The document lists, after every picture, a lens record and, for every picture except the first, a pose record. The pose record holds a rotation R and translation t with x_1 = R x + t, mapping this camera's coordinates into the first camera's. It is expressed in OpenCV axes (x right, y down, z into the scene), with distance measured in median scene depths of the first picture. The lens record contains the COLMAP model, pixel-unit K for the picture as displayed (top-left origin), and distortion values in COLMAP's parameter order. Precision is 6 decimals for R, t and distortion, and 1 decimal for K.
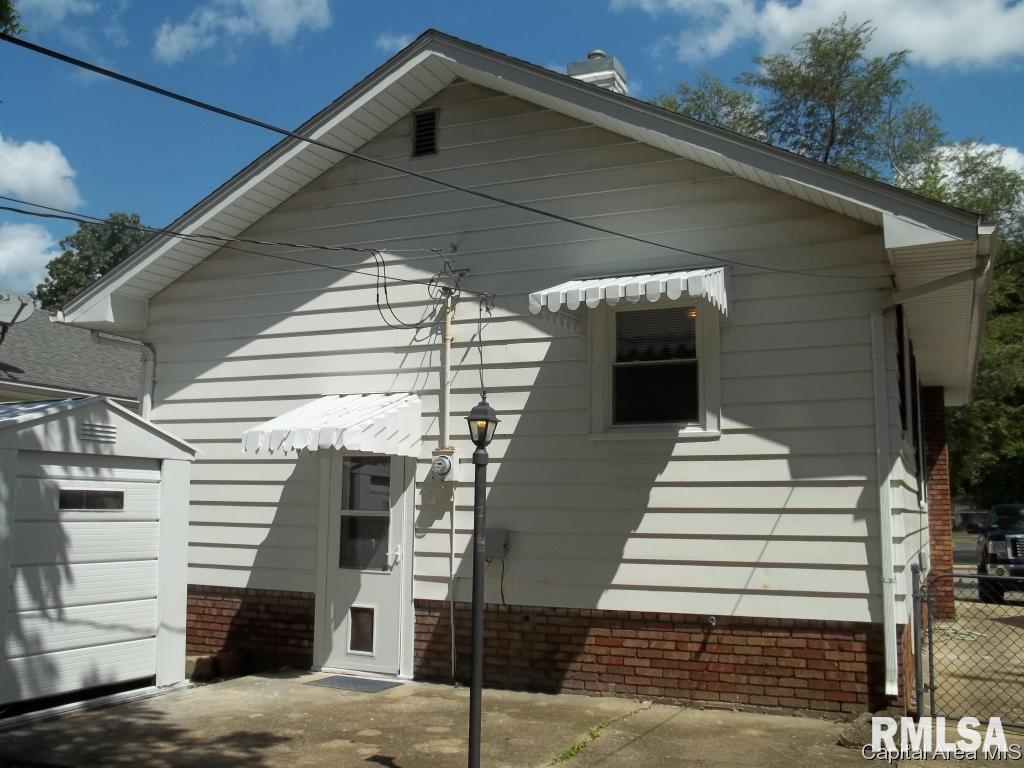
lens RADIAL K [[1004.3, 0, 503.2], [0, 1004.3, 380.3], [0, 0, 1]] dist [-0.063000, 0.000000]
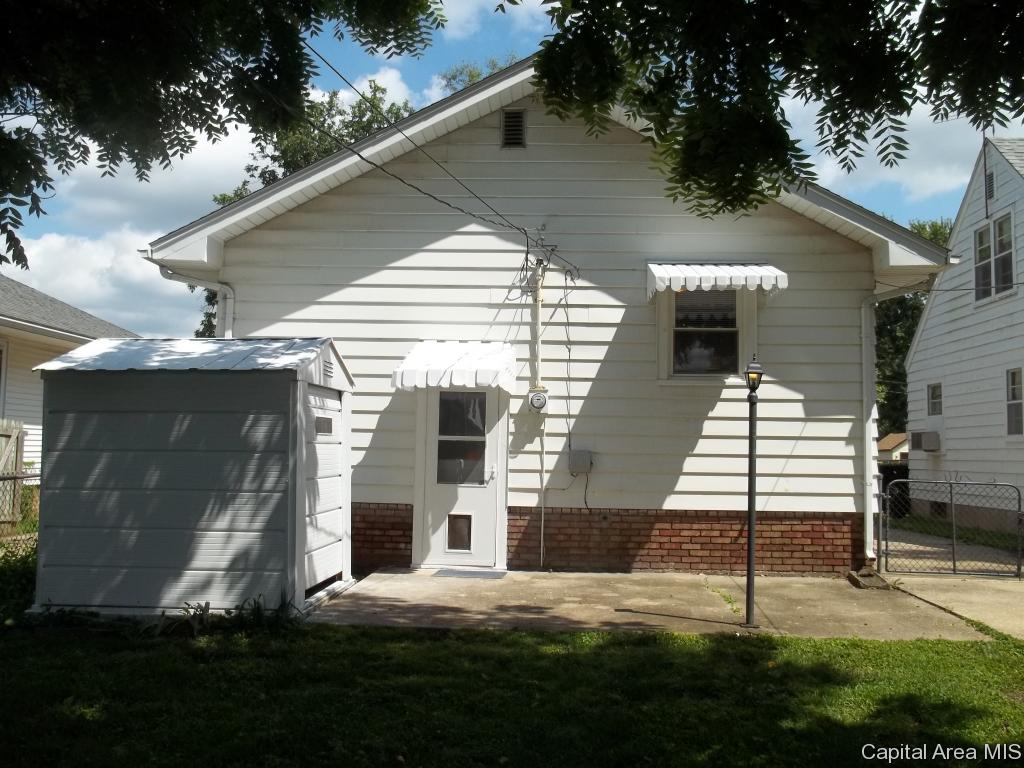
lens RADIAL K [[1004.3, 0, 510.8], [0, 1004.3, 378.2], [0, 0, 1]] dist [-0.063000, 0.000000]
pose [[0.927421, 0.029354, 0.372867, -0.565276], [-0.053764, 0.997025, 0.055235, -0.011967], [-0.370136, -0.071273, 0.926240, -0.159179]]
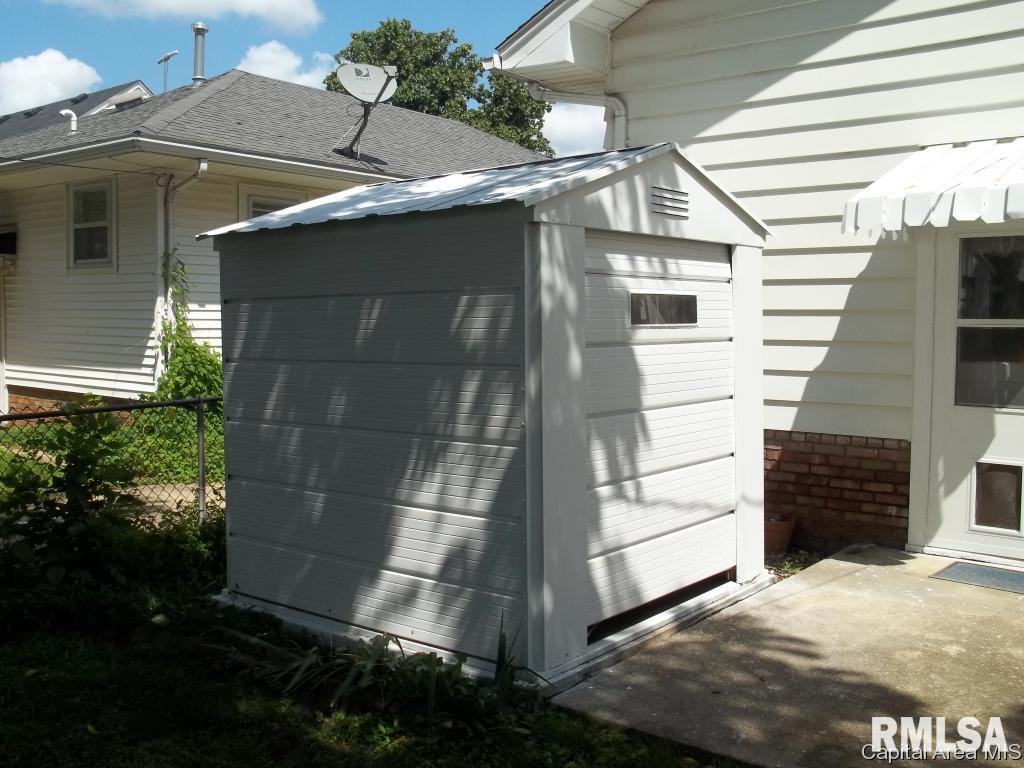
lens RADIAL K [[1004.3, 0, 496.6], [0, 1004.3, 368.3], [0, 0, 1]] dist [-0.063000, 0.000000]
pose [[0.967458, -0.000420, -0.253030, -0.307611], [0.045110, 0.984265, 0.170844, 0.037457], [0.248977, -0.176699, 0.952254, 0.309008]]
